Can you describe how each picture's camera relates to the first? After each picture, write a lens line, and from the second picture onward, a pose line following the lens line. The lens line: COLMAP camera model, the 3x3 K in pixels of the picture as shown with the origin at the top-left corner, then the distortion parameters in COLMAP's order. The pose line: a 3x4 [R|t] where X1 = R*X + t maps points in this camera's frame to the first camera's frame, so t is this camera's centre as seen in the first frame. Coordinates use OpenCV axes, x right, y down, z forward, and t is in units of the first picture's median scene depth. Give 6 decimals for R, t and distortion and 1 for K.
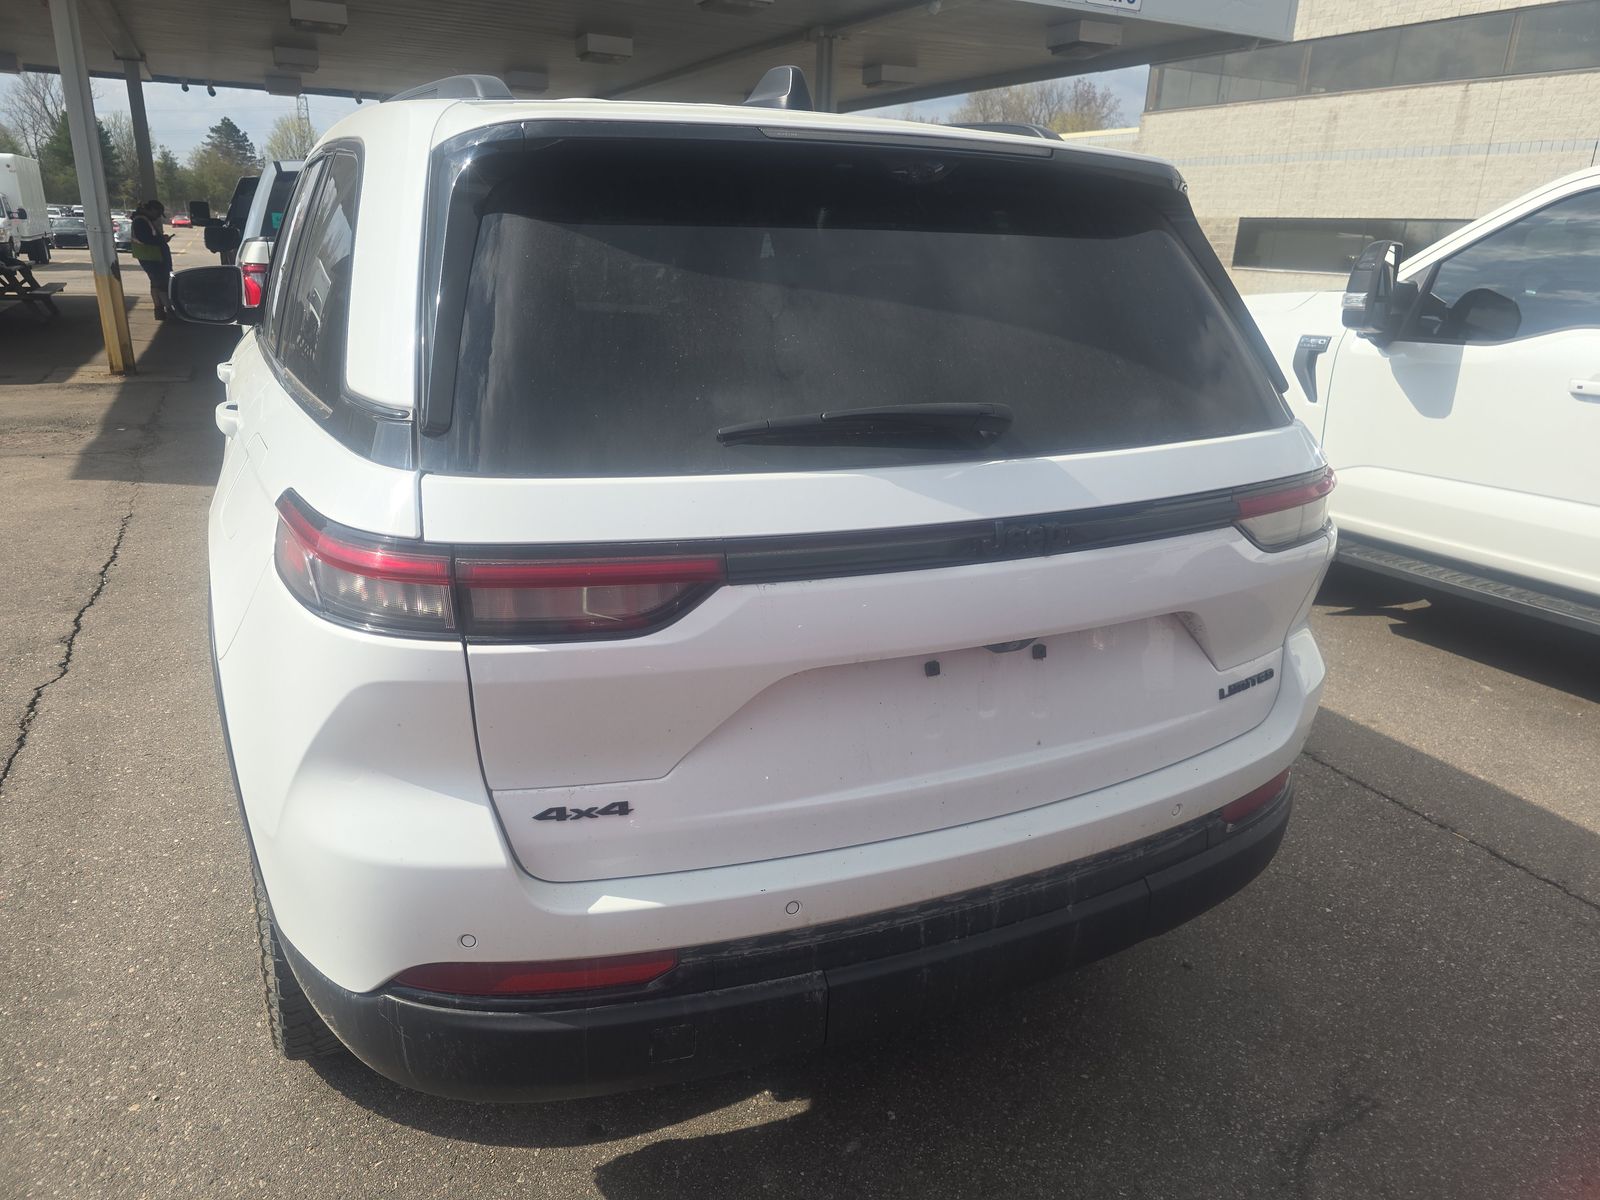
lens RADIAL K [[1060.8, 0, 796.7], [0, 1060.8, 597.8], [0, 0, 1]] dist [0.031600, -0.027418]
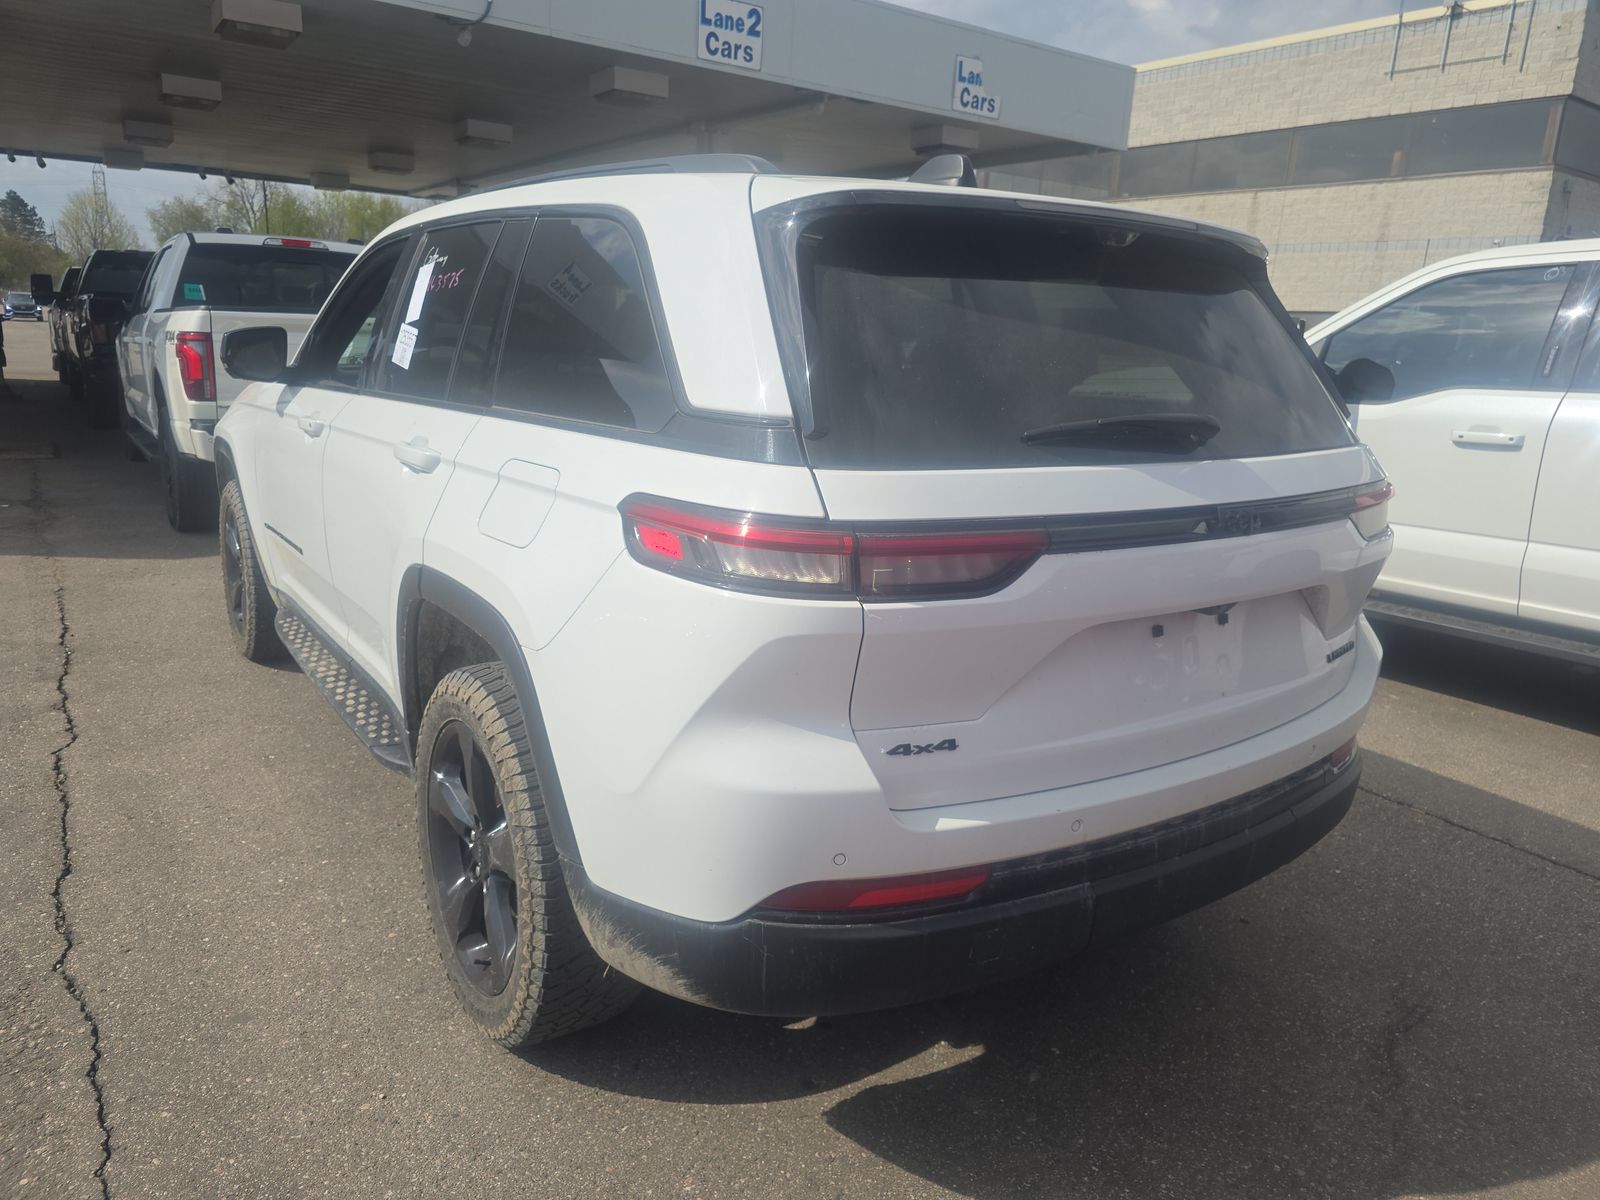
lens RADIAL K [[1060.8, 0, 799.1], [0, 1060.8, 605.5], [0, 0, 1]] dist [0.031600, -0.027418]
pose [[0.988593, -0.029298, 0.147733, -0.335526], [0.039043, 0.997218, -0.063499, 0.072378], [-0.145461, 0.068543, 0.986987, -0.117427]]
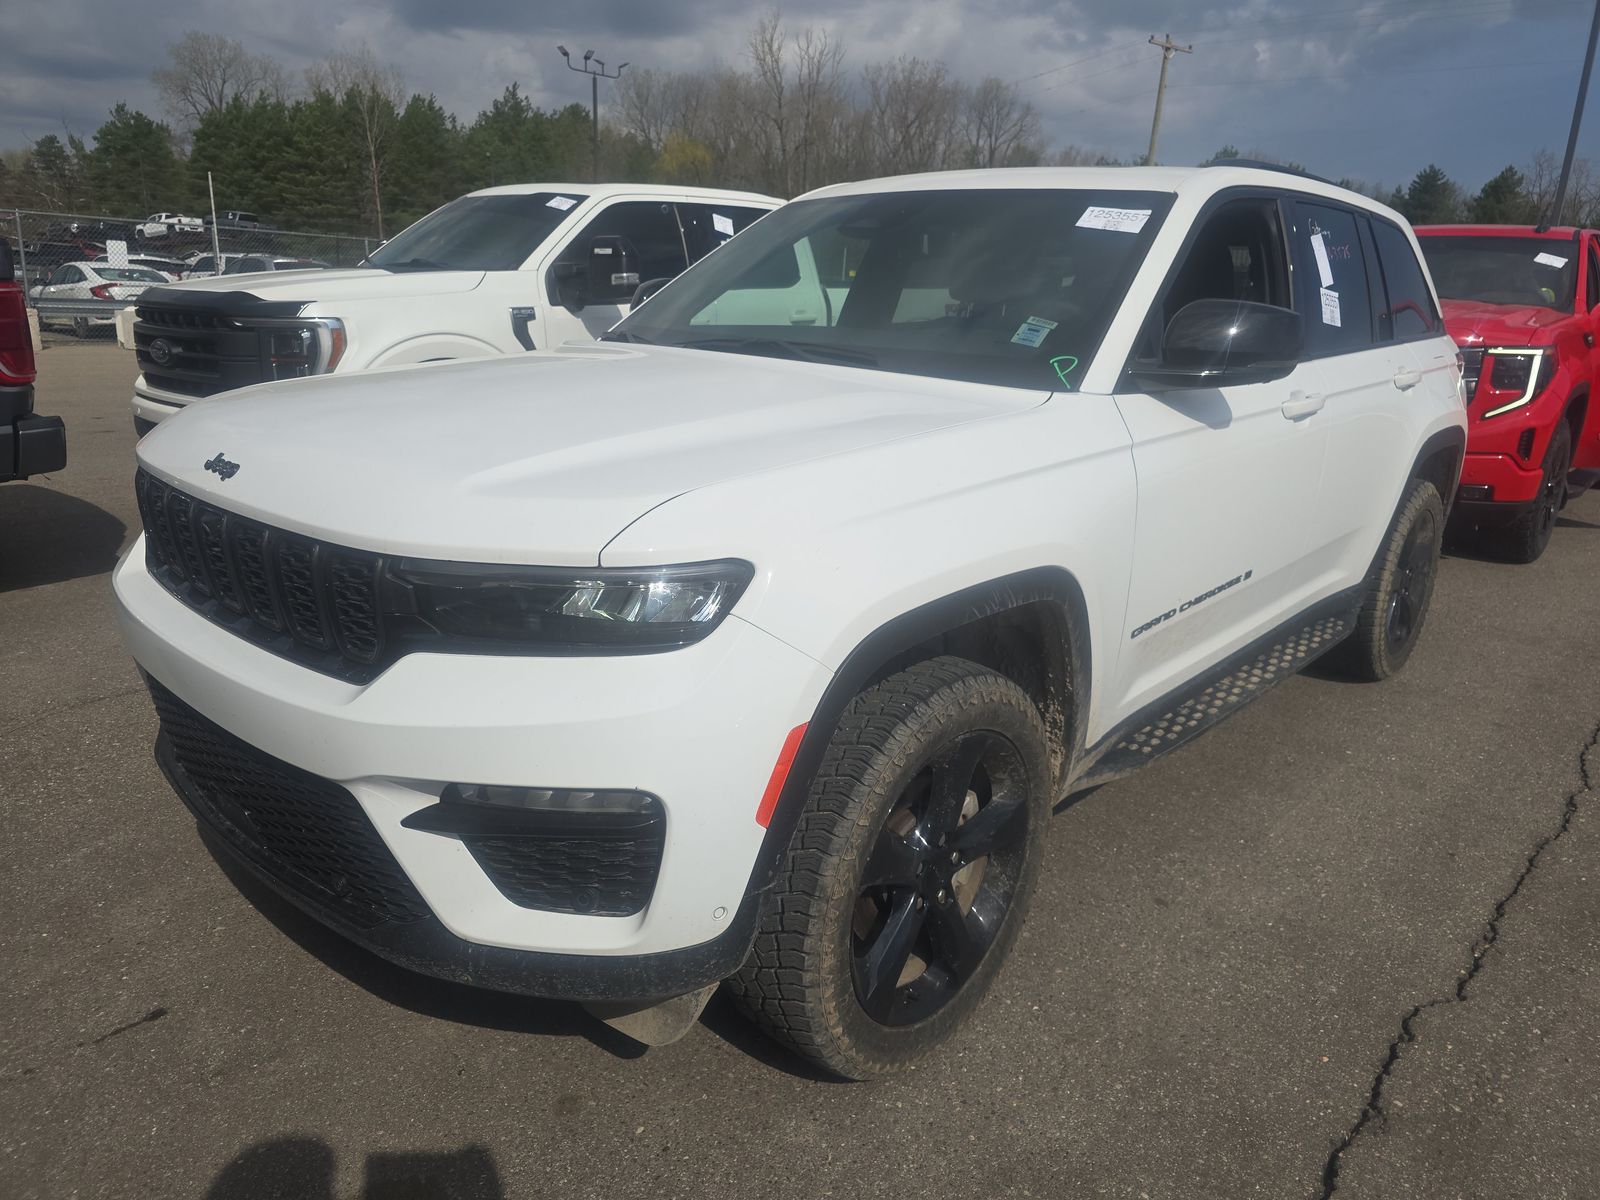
lens RADIAL K [[1060.8, 0, 789.9], [0, 1060.8, 594.6], [0, 0, 1]] dist [0.031600, -0.027418]
pose [[-0.342379, -0.304186, 0.888959, -1.939010], [0.252424, 0.881576, 0.398880, -0.848228], [-0.905018, 0.360963, -0.225050, 2.583949]]
